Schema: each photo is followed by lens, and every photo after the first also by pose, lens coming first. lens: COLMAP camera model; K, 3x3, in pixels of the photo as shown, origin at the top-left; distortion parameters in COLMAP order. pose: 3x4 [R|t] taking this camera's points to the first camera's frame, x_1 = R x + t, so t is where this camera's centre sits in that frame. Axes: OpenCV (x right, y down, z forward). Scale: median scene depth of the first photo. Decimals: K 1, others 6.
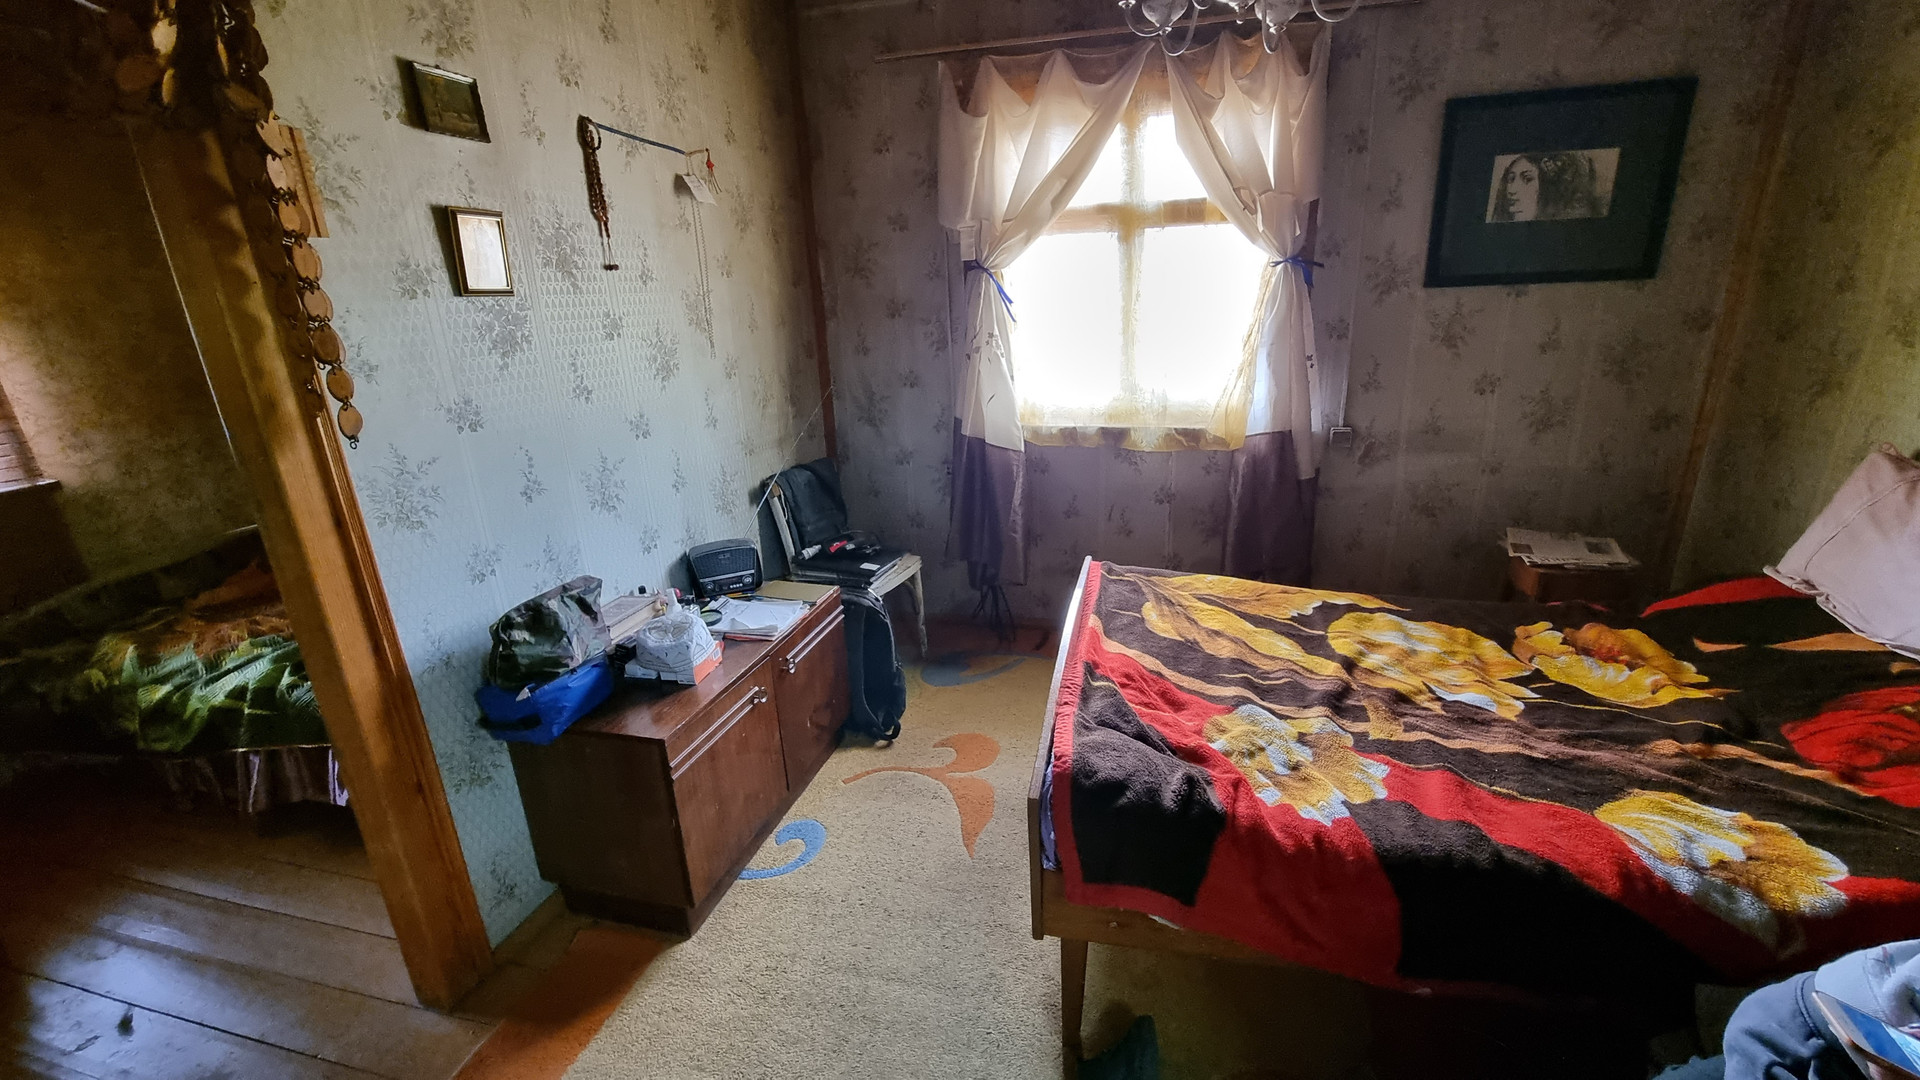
lens RADIAL K [[783.4, 0, 972.7], [0, 783.4, 526.7], [0, 0, 1]] dist [-0.000580, -0.001790]
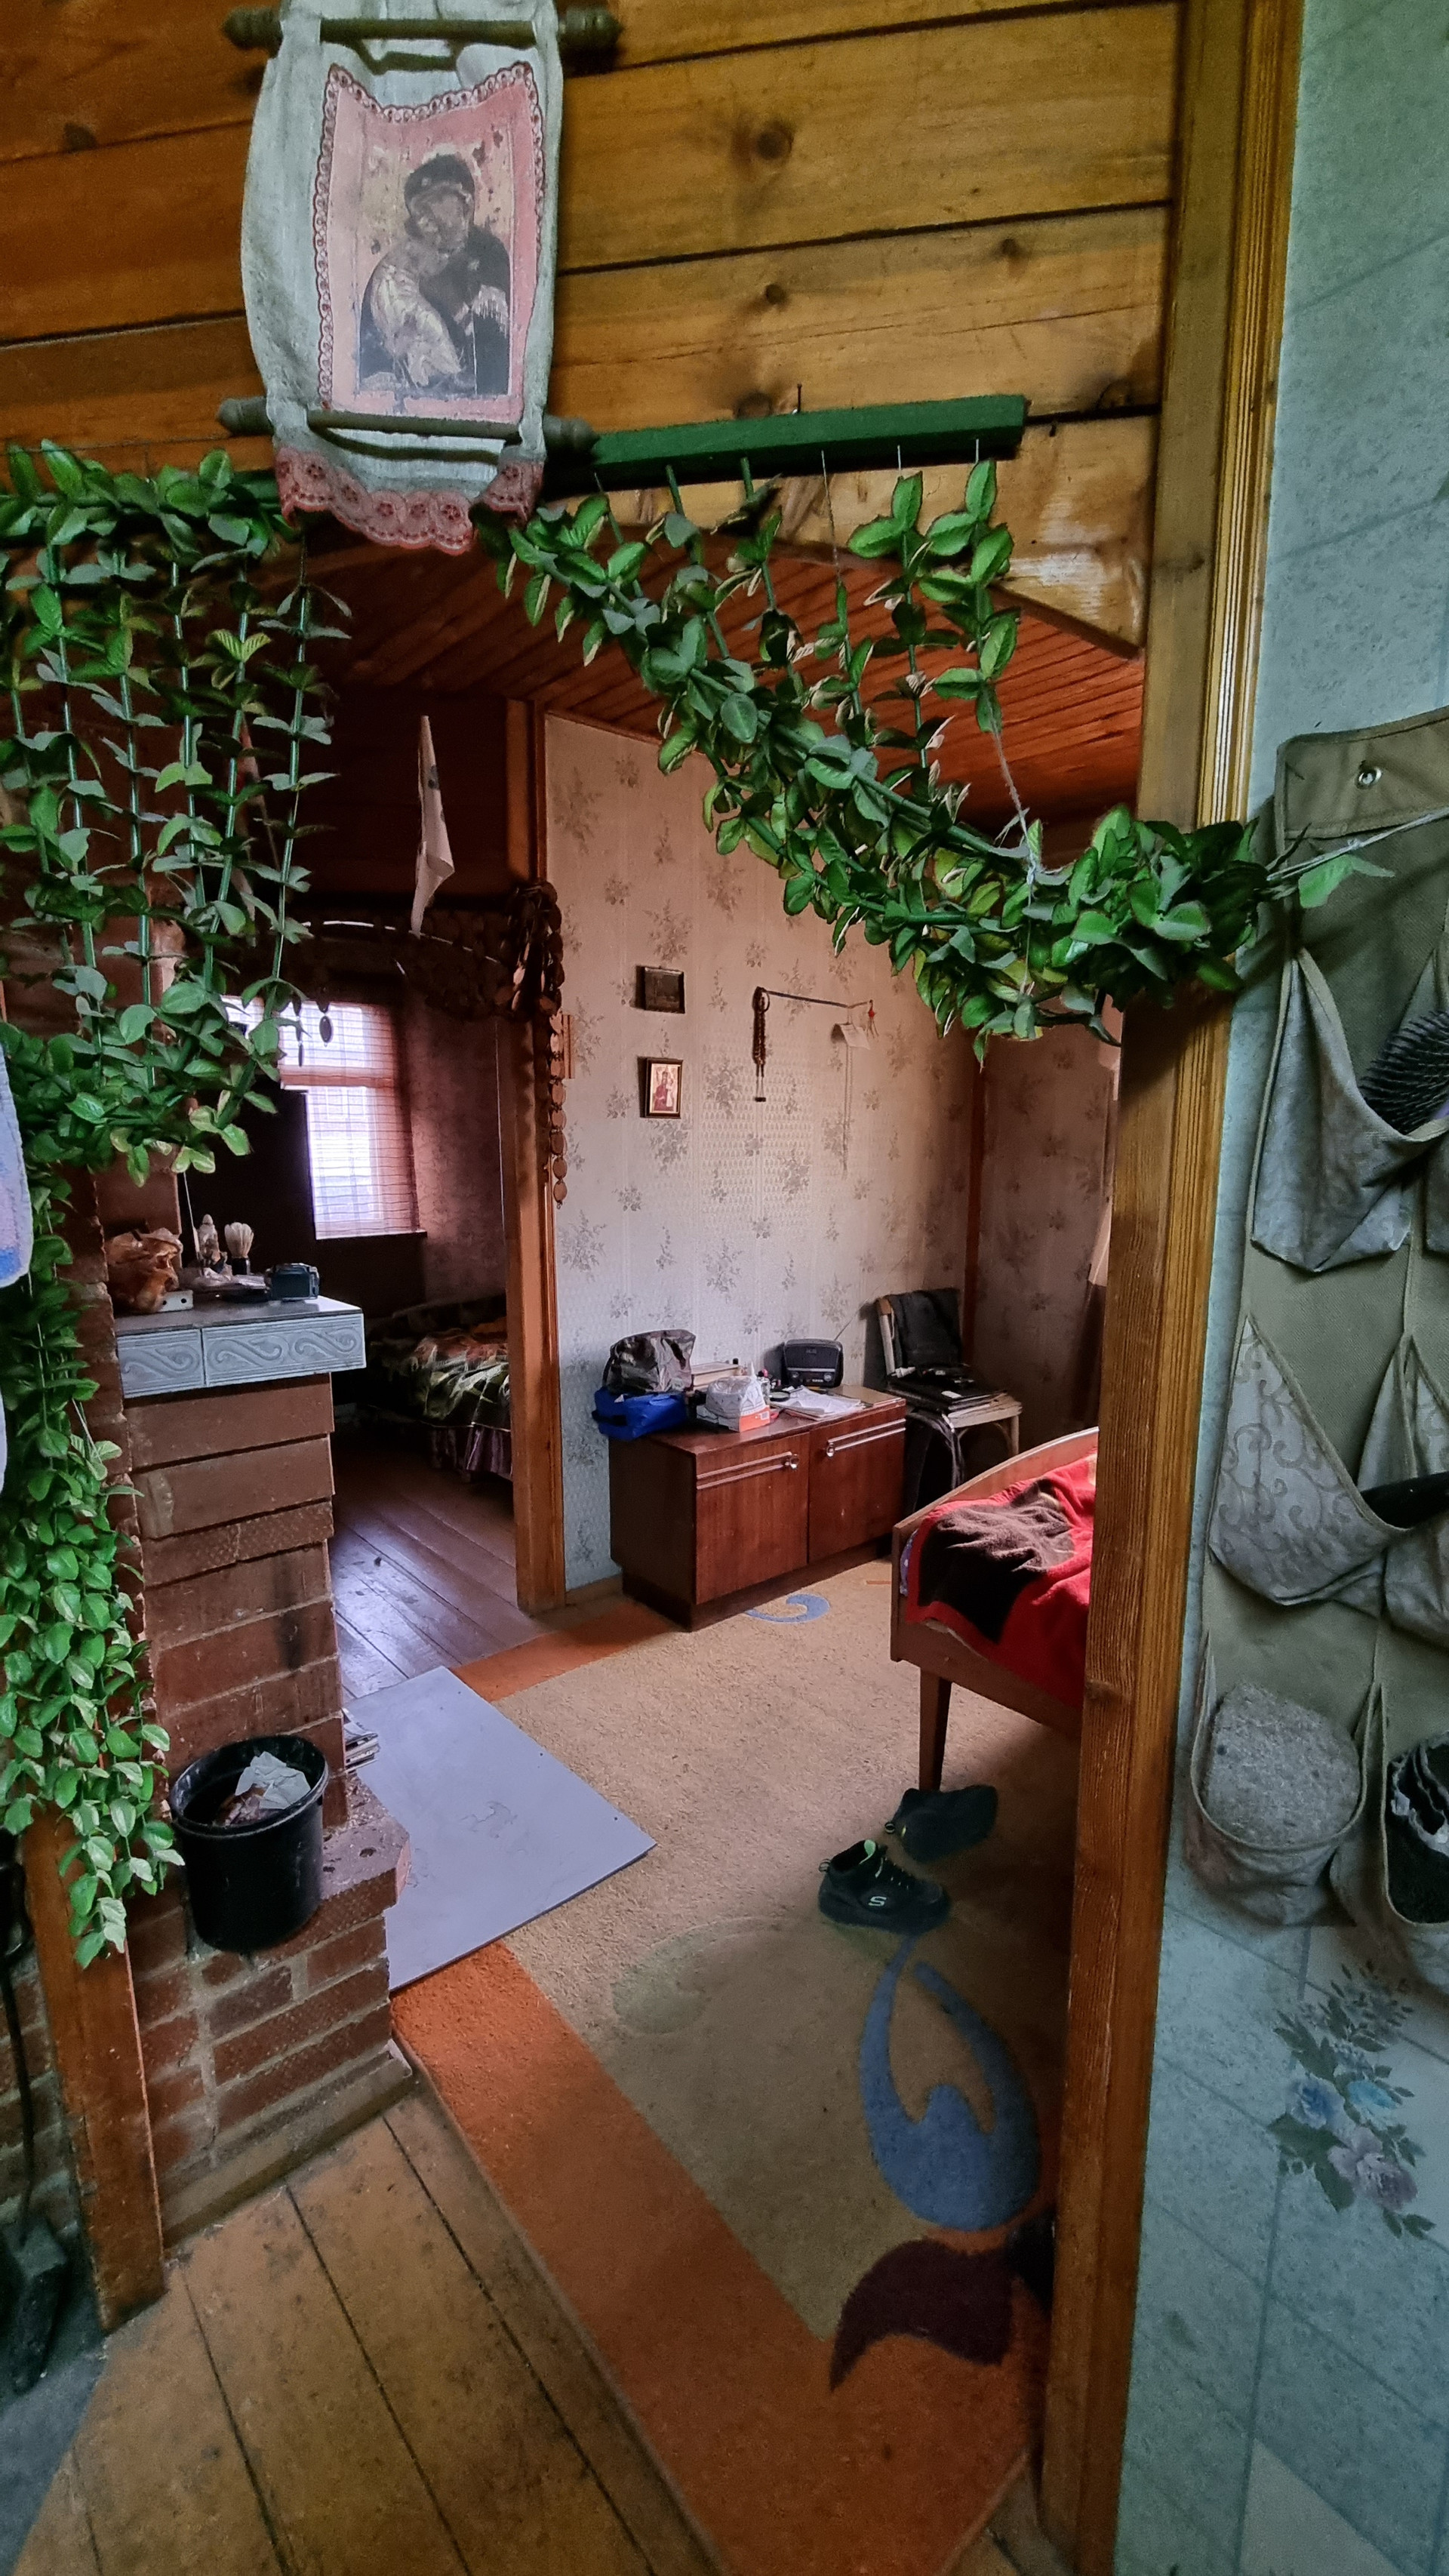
lens RADIAL K [[1051.0, 0, 718.7], [0, 1051.0, 1292.7], [0, 0, 1]] dist [-0.000580, -0.001790]
pose [[0.820267, 0.131630, -0.556628, 0.431653], [-0.202732, 0.976888, -0.067742, 0.091918], [0.534847, 0.168413, 0.827995, -0.352518]]
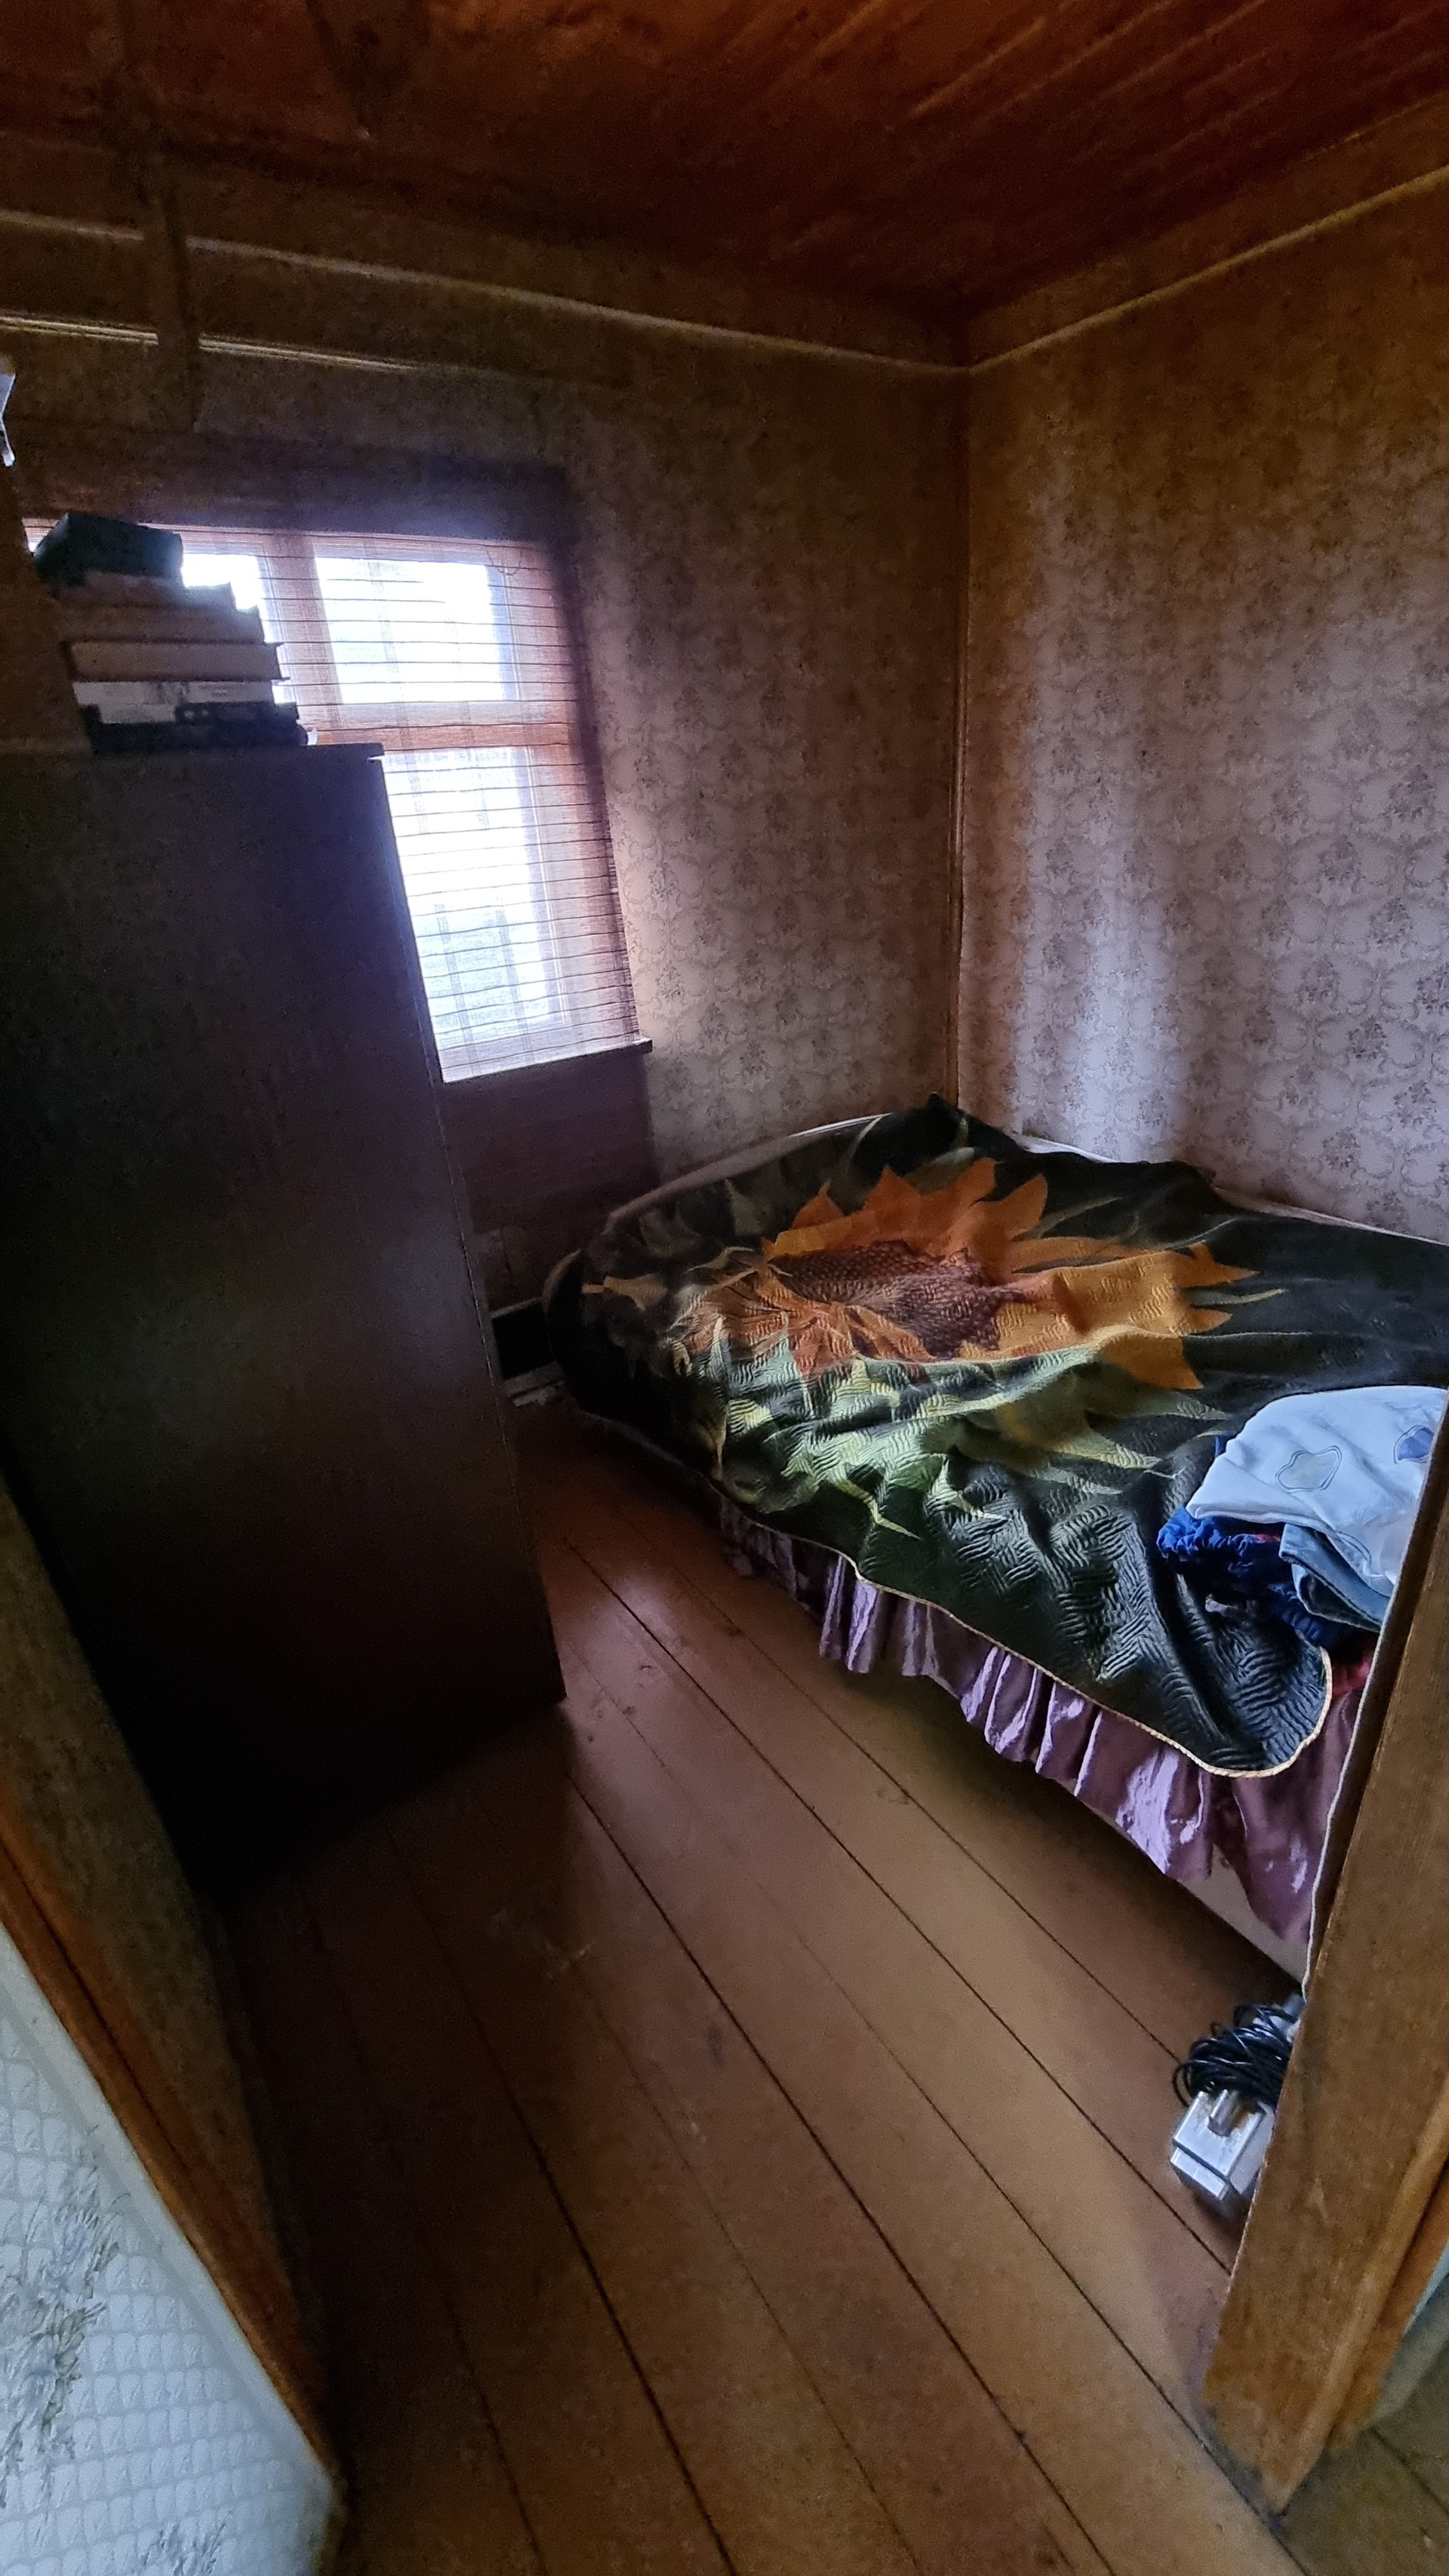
lens RADIAL K [[1051.0, 0, 738.9], [0, 1051.0, 1304.6], [0, 0, 1]] dist [-0.000580, -0.001790]
pose [[0.760738, 0.277609, -0.586694, -0.574303], [-0.162781, 0.956629, 0.241583, -0.094302], [0.628315, -0.088279, 0.772934, 0.322401]]
